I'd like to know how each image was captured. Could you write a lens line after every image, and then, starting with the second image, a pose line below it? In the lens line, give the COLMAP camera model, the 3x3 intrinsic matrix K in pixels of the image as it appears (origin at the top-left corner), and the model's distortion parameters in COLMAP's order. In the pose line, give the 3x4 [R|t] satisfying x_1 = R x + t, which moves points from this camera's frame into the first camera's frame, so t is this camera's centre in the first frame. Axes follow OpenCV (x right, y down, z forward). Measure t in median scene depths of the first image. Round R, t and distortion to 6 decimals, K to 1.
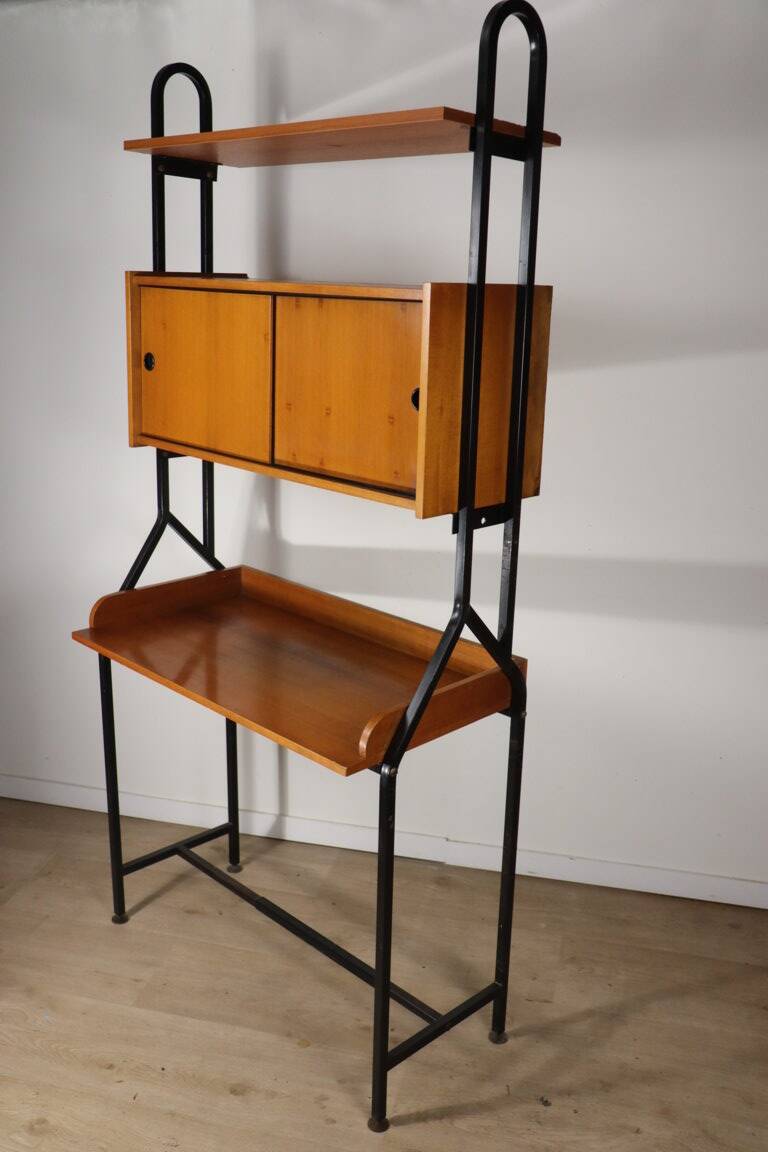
lens RADIAL K [[1102.6, 0, 358.3], [0, 1102.6, 575.3], [0, 0, 1]] dist [-0.060573, 0.000000]
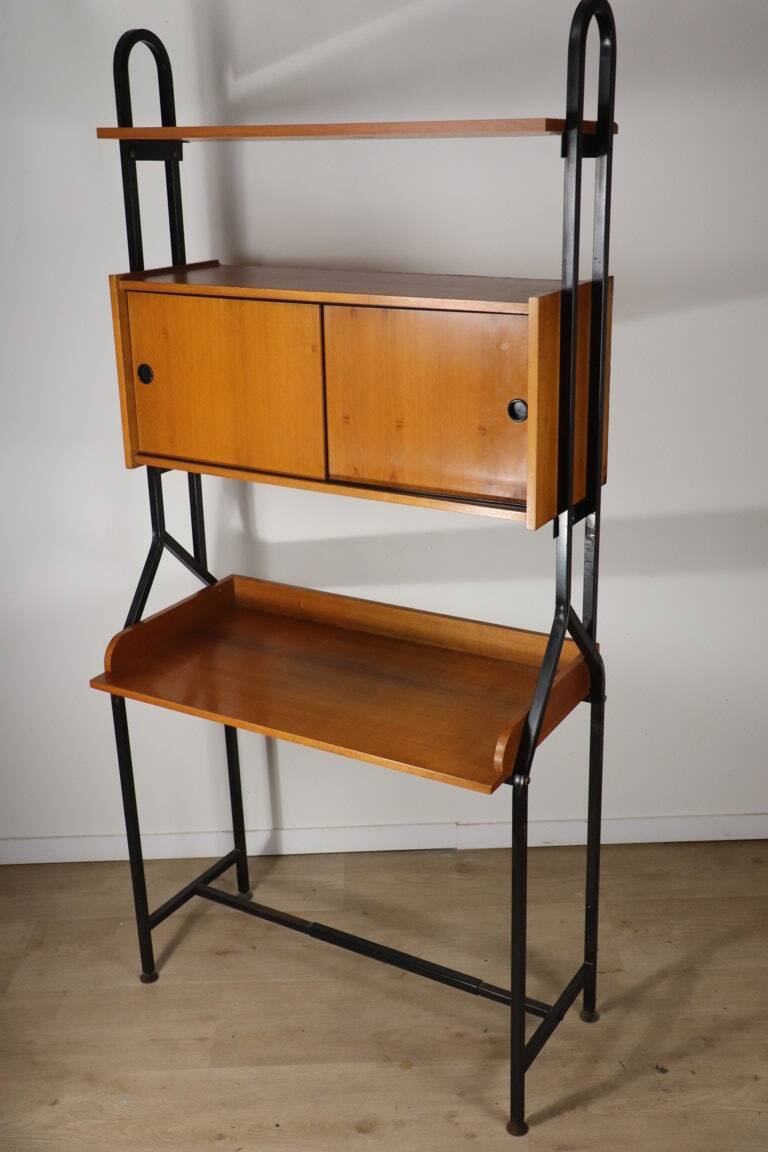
lens RADIAL K [[1273.6, 0, 377.9], [0, 1273.6, 573.0], [0, 0, 1]] dist [0.005497, 0.000000]
pose [[0.964204, -0.133908, 0.228865, -0.271634], [0.118770, 0.989794, 0.078748, -0.093779], [-0.237075, -0.048747, 0.970268, -0.070490]]
